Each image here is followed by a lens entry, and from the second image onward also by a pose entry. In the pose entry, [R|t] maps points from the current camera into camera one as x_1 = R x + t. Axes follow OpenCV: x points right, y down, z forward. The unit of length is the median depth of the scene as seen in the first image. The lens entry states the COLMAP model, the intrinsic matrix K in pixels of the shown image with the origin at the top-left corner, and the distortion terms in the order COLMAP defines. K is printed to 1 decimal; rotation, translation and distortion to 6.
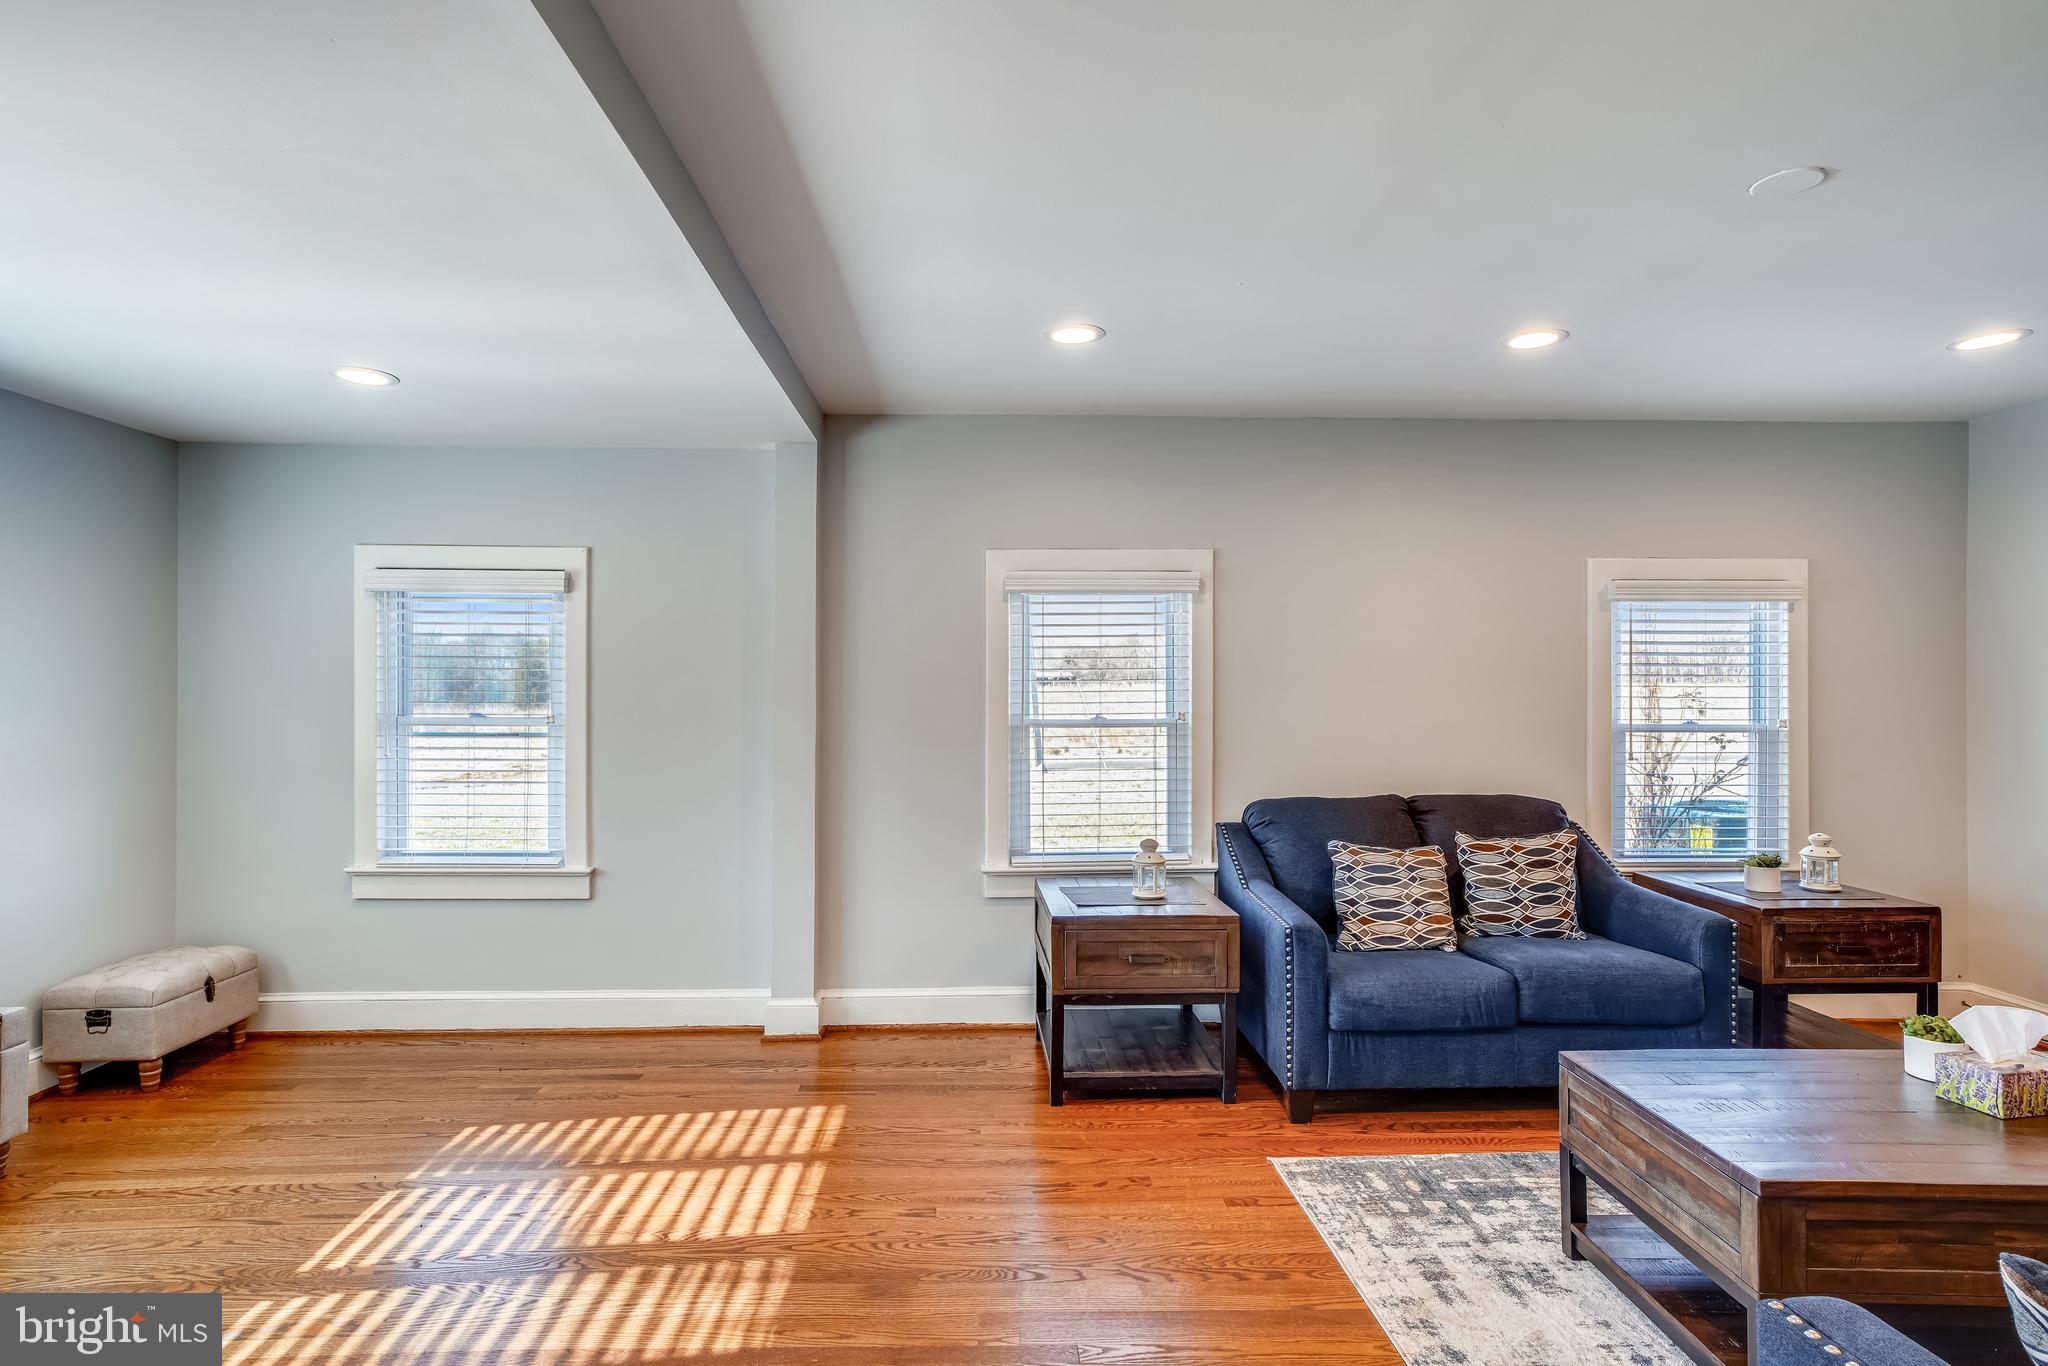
lens RADIAL K [[1050.5, 0, 1024.0], [0, 1050.5, 683.0], [0, 0, 1]] dist [-0.033946, 0.026380]
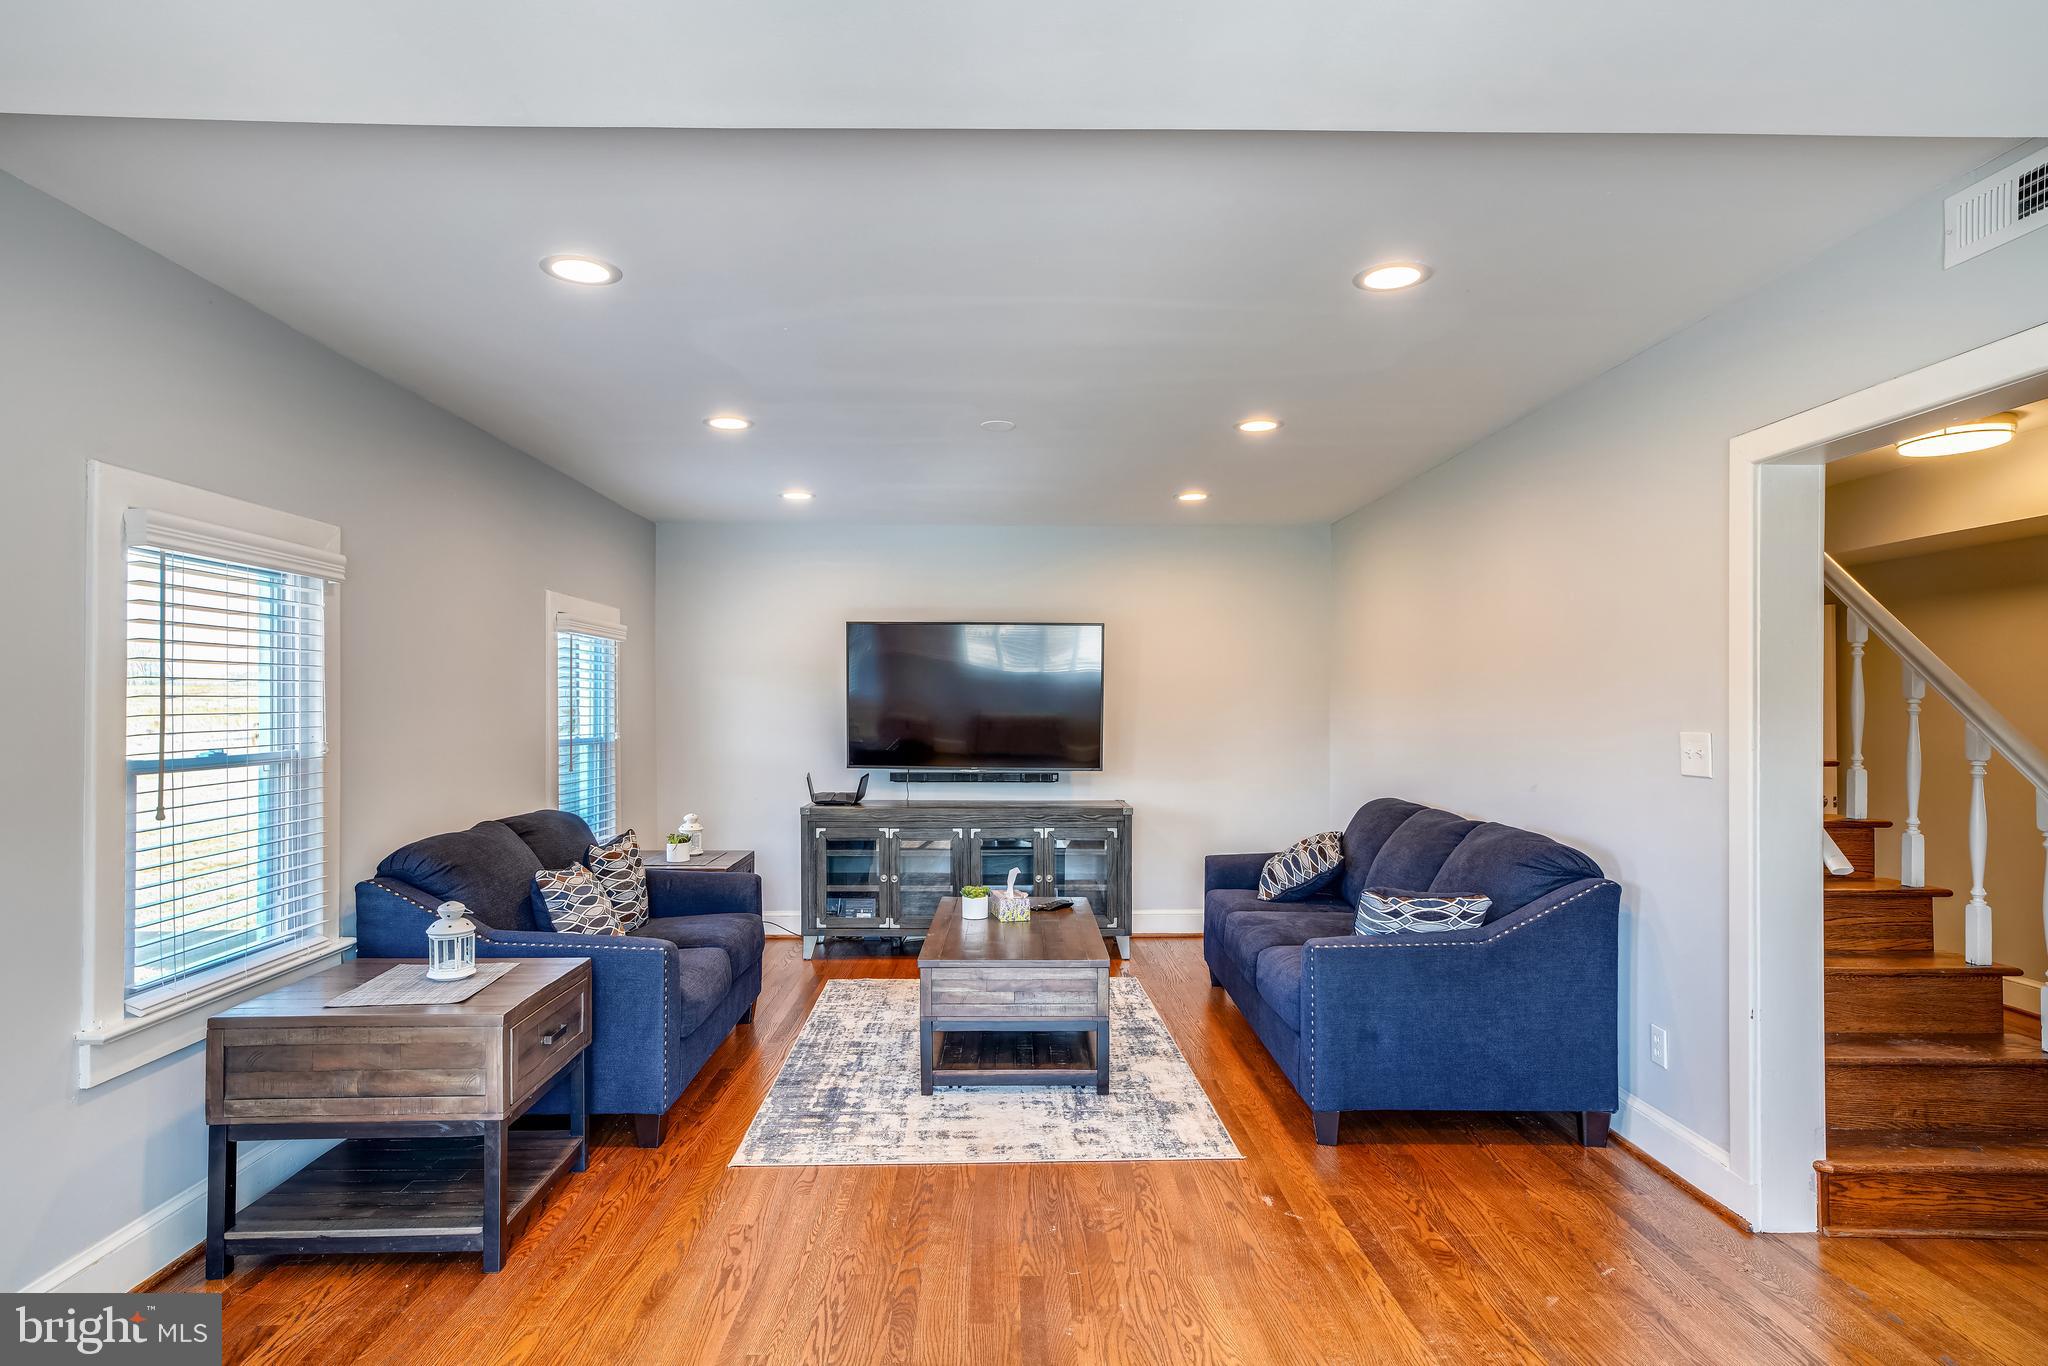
lens RADIAL K [[1050.5, 0, 1024.0], [0, 1050.5, 683.0], [0, 0, 1]] dist [-0.033946, 0.026380]
pose [[0.030653, 0.022309, 0.999281, -0.651762], [-0.005475, 0.999740, -0.022152, -0.000040], [-0.999515, -0.004792, 0.030767, 0.555006]]
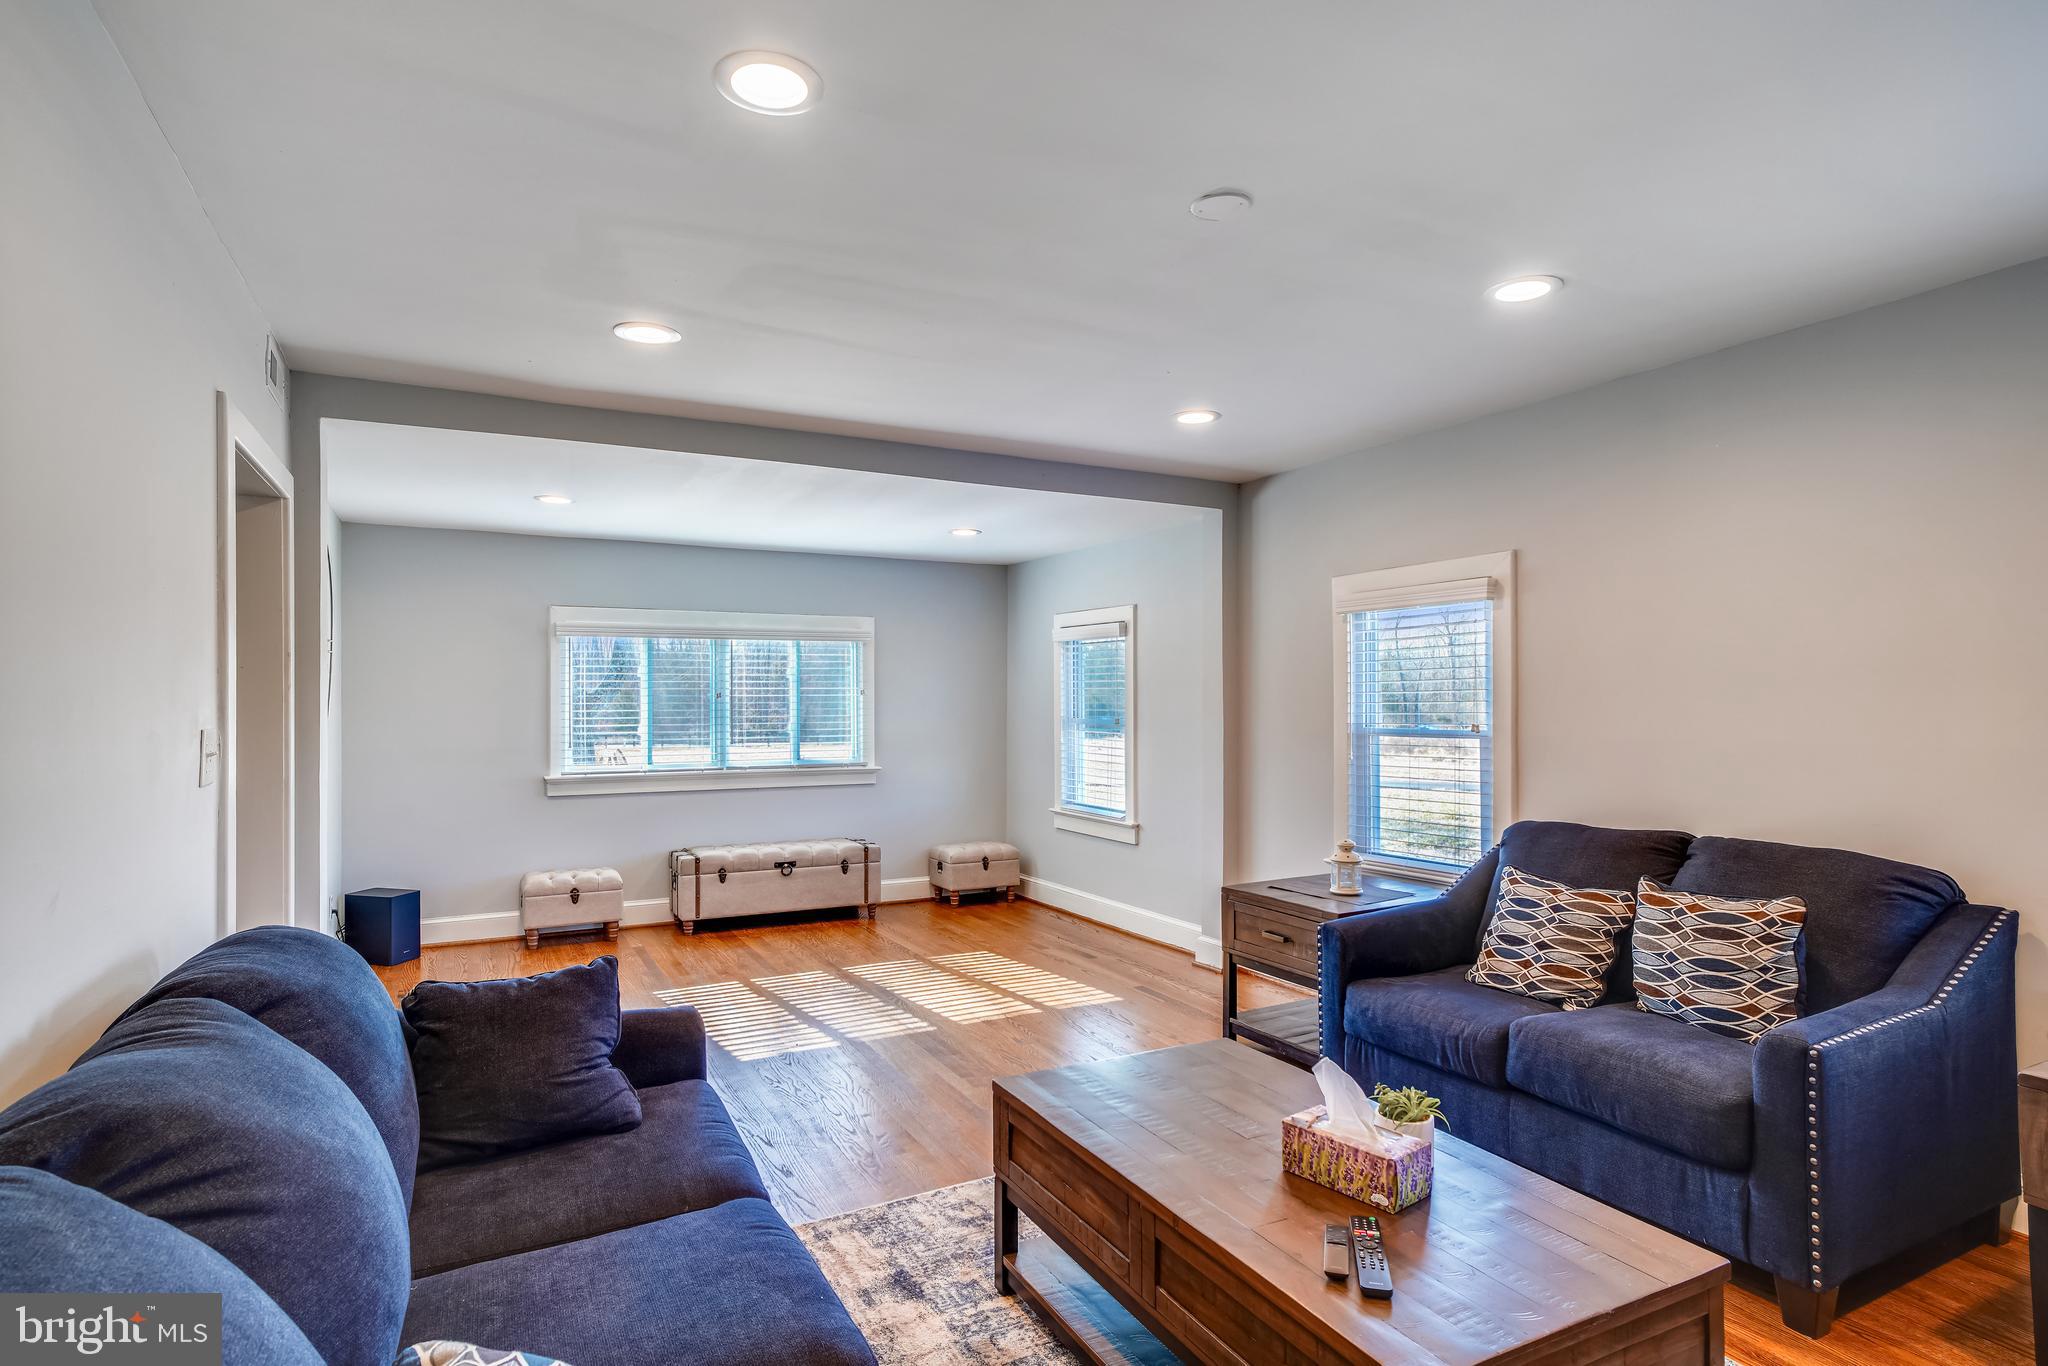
lens RADIAL K [[1050.5, 0, 1024.0], [0, 1050.5, 683.0], [0, 0, 1]] dist [-0.033946, 0.026380]
pose [[0.451295, -0.016311, -0.892226, 0.944040], [0.000470, 0.999837, -0.018041, 0.008258], [0.892375, 0.007722, 0.451229, 0.224760]]
